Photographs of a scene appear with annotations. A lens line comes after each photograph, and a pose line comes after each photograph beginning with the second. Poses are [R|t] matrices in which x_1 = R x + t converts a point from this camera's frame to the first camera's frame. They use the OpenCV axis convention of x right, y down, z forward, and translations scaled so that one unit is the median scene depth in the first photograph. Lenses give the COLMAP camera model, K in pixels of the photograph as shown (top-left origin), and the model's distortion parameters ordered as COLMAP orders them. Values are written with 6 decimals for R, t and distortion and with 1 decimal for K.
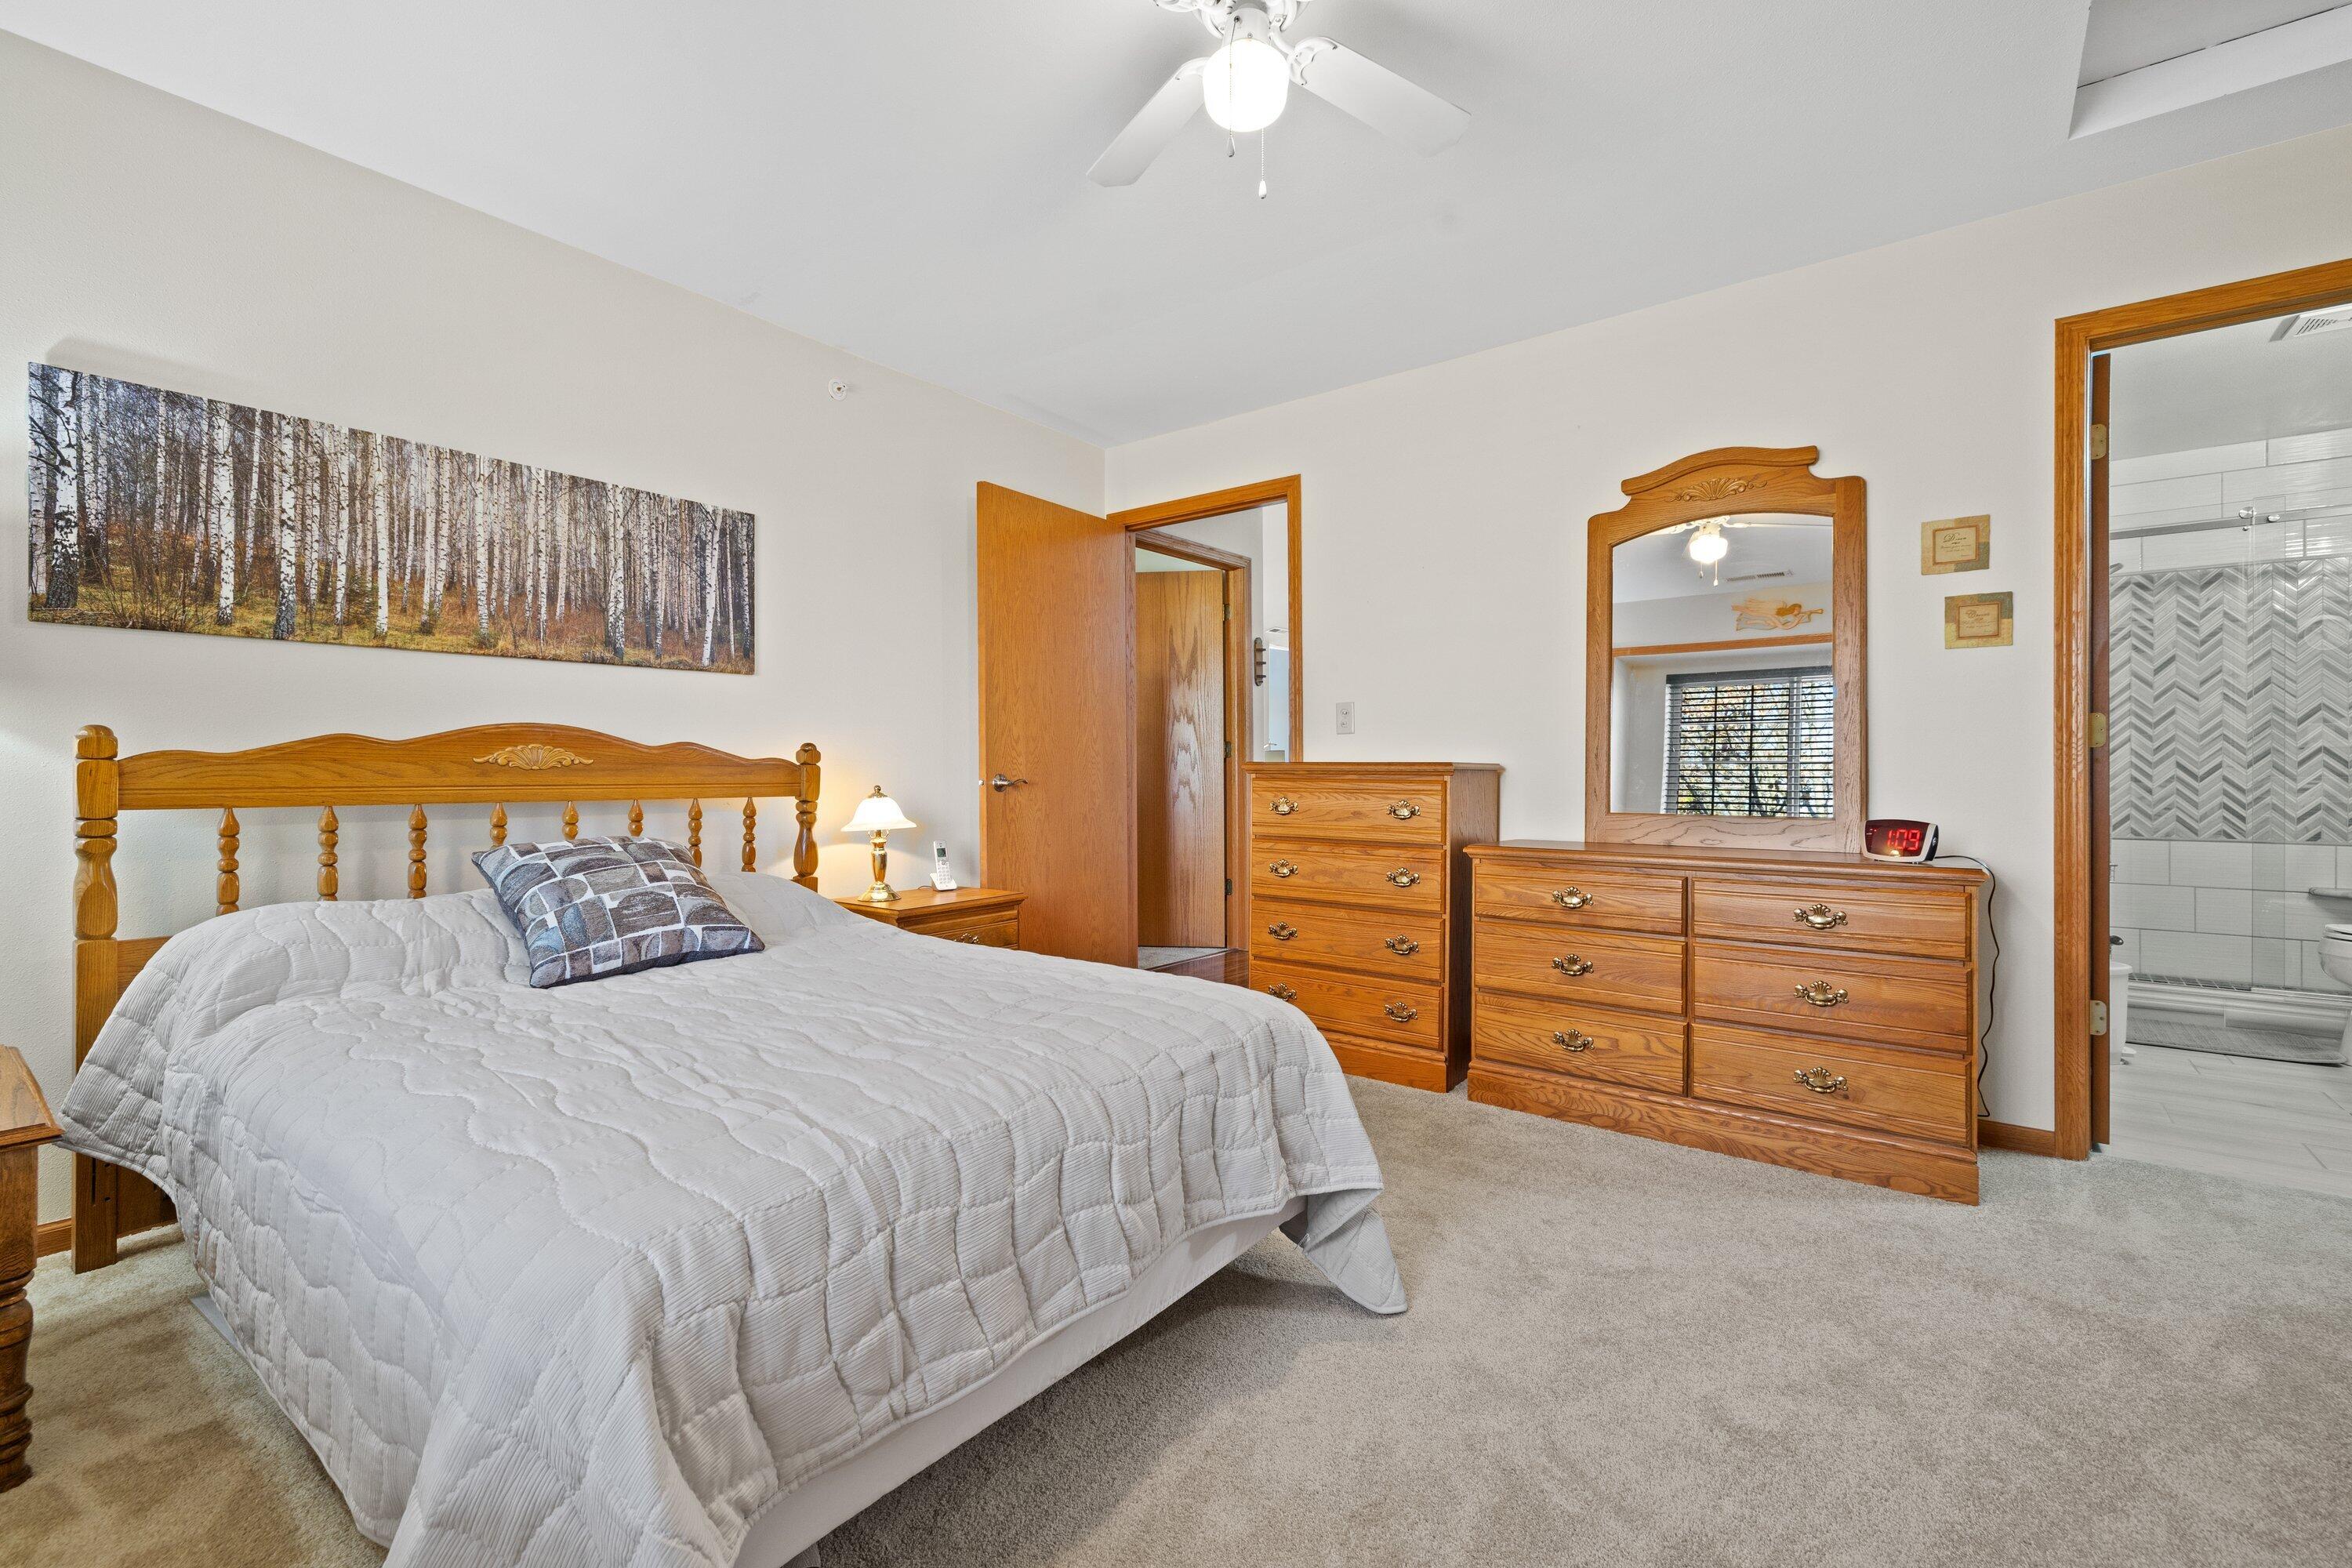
lens RADIAL K [[1008.3, 0, 1170.1], [0, 1008.3, 774.5], [0, 0, 1]] dist [0.002561, -0.000205]
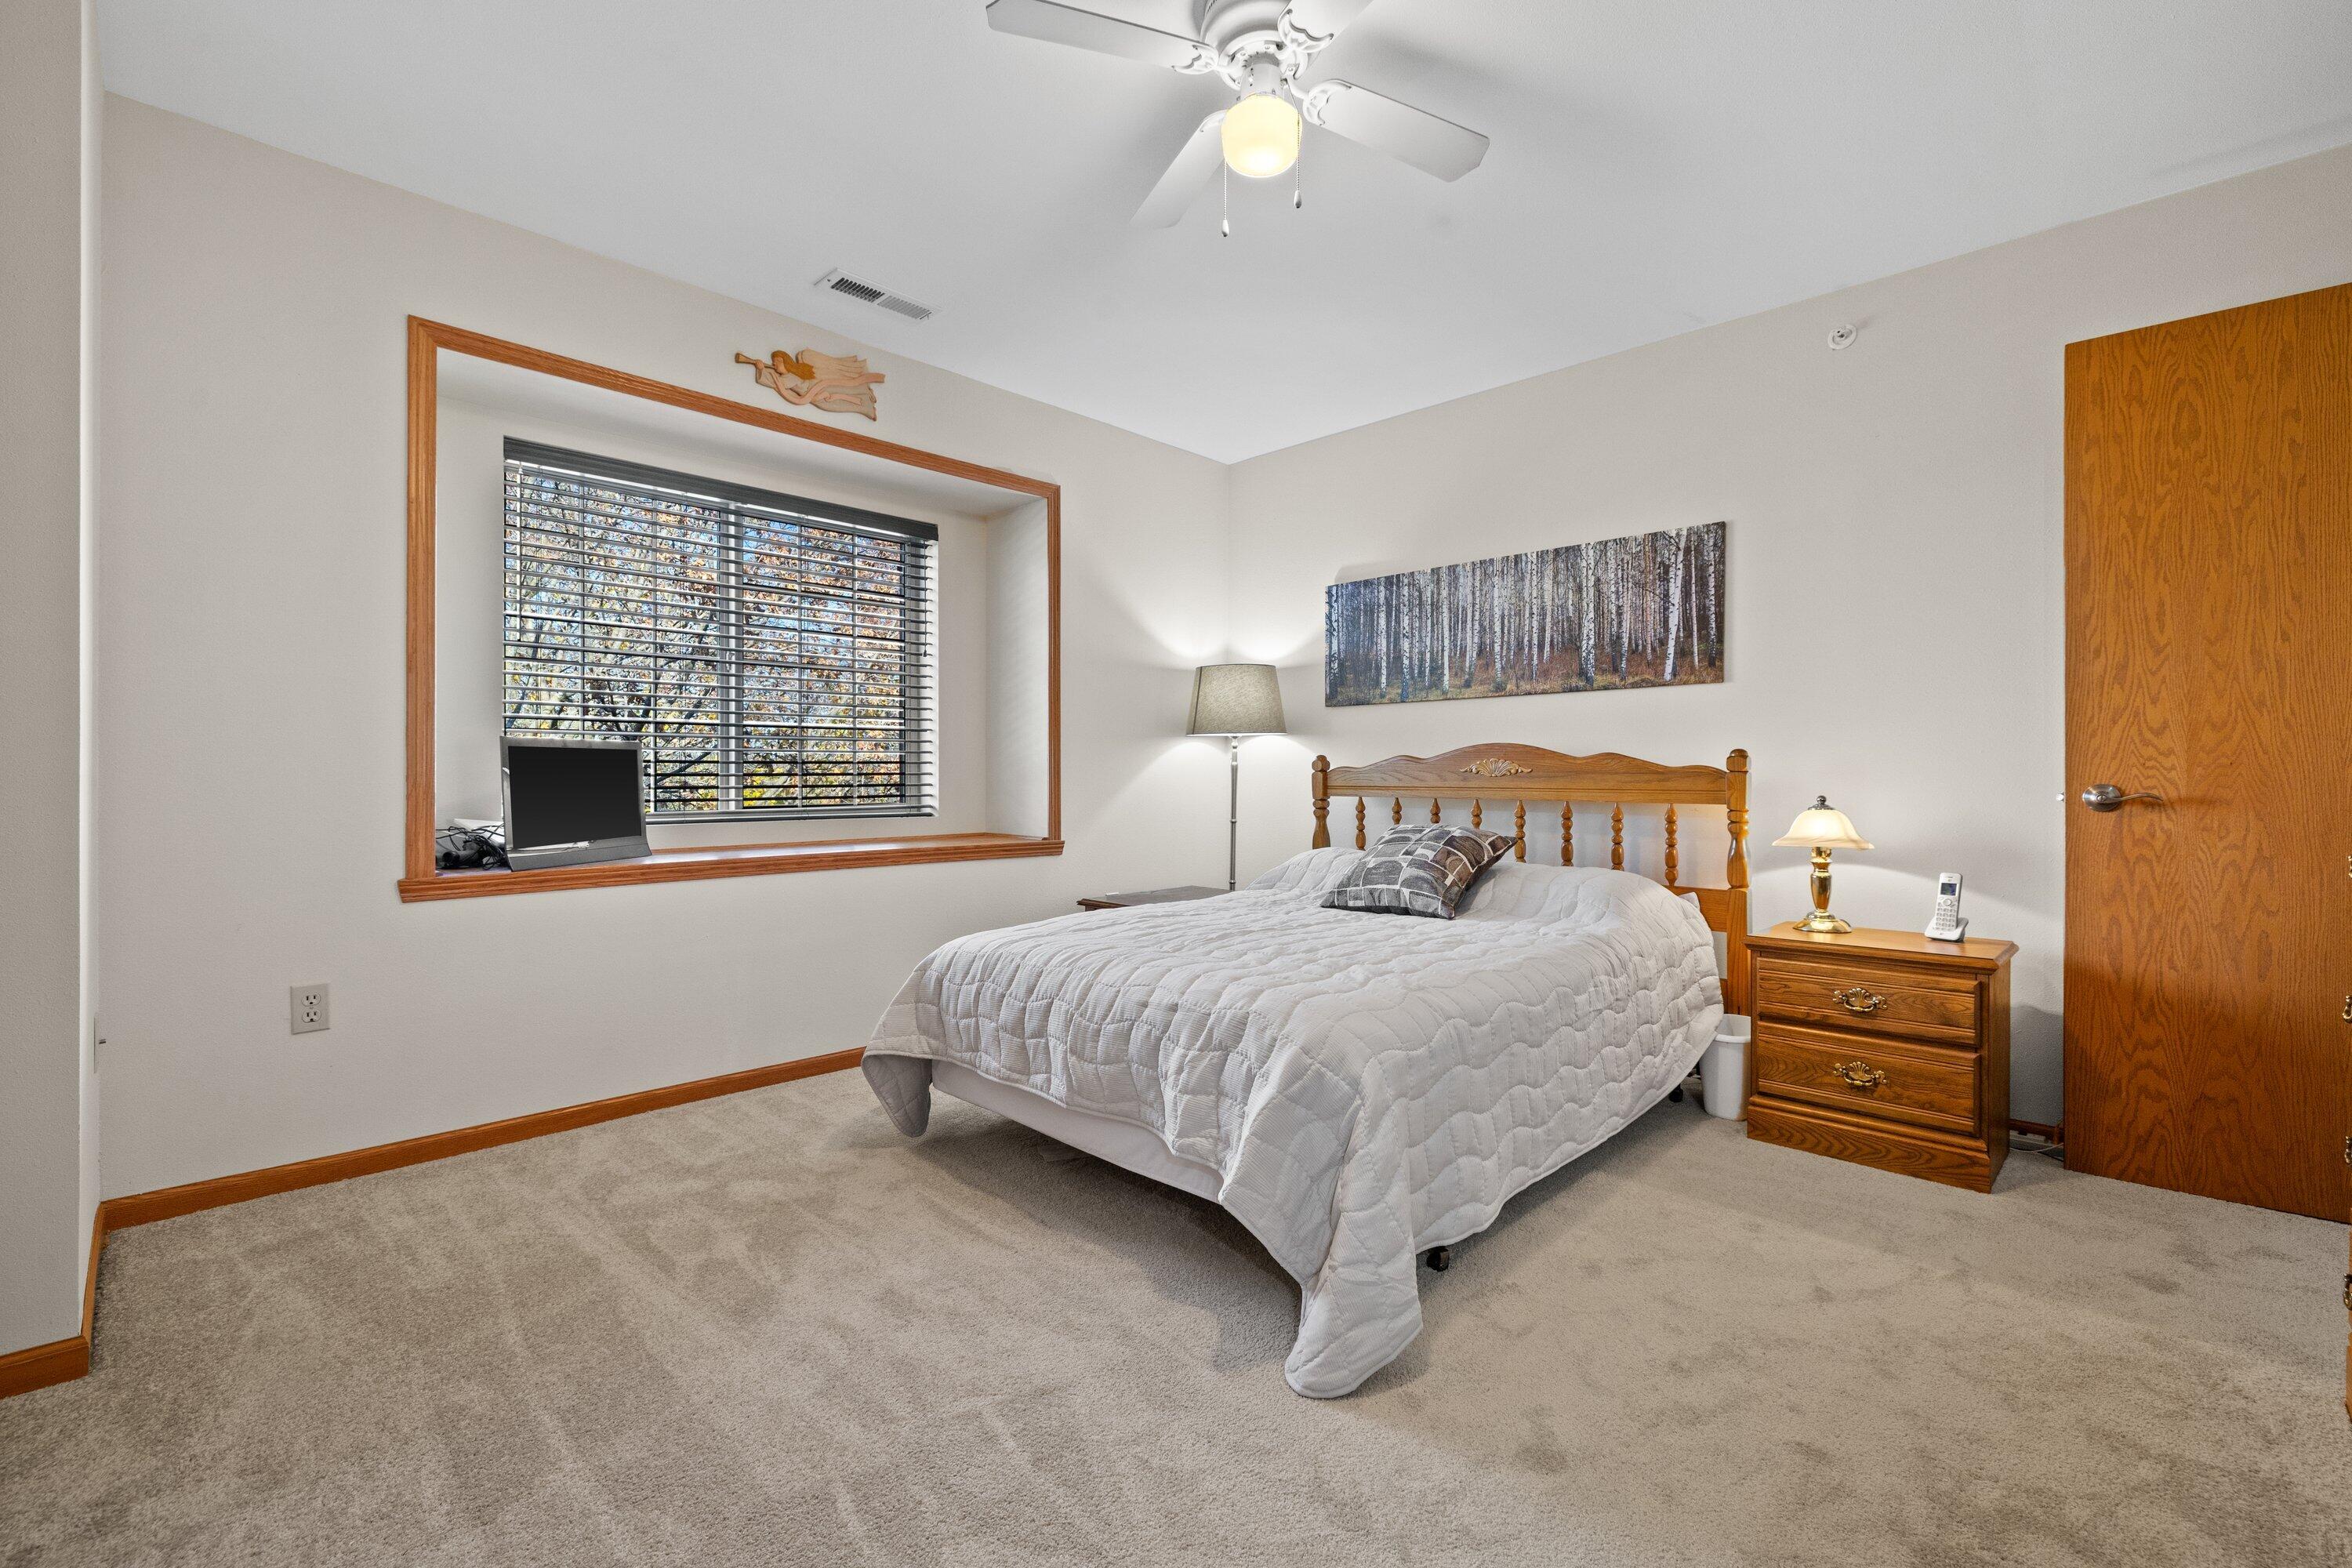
lens RADIAL K [[1008.3, 0, 1170.1], [0, 1008.3, 774.5], [0, 0, 1]] dist [0.002561, -0.000205]
pose [[-0.118296, -0.002532, -0.992975, 0.771317], [-0.007028, 0.999974, -0.001713, -0.002038], [0.992954, 0.006776, -0.118310, 0.689751]]
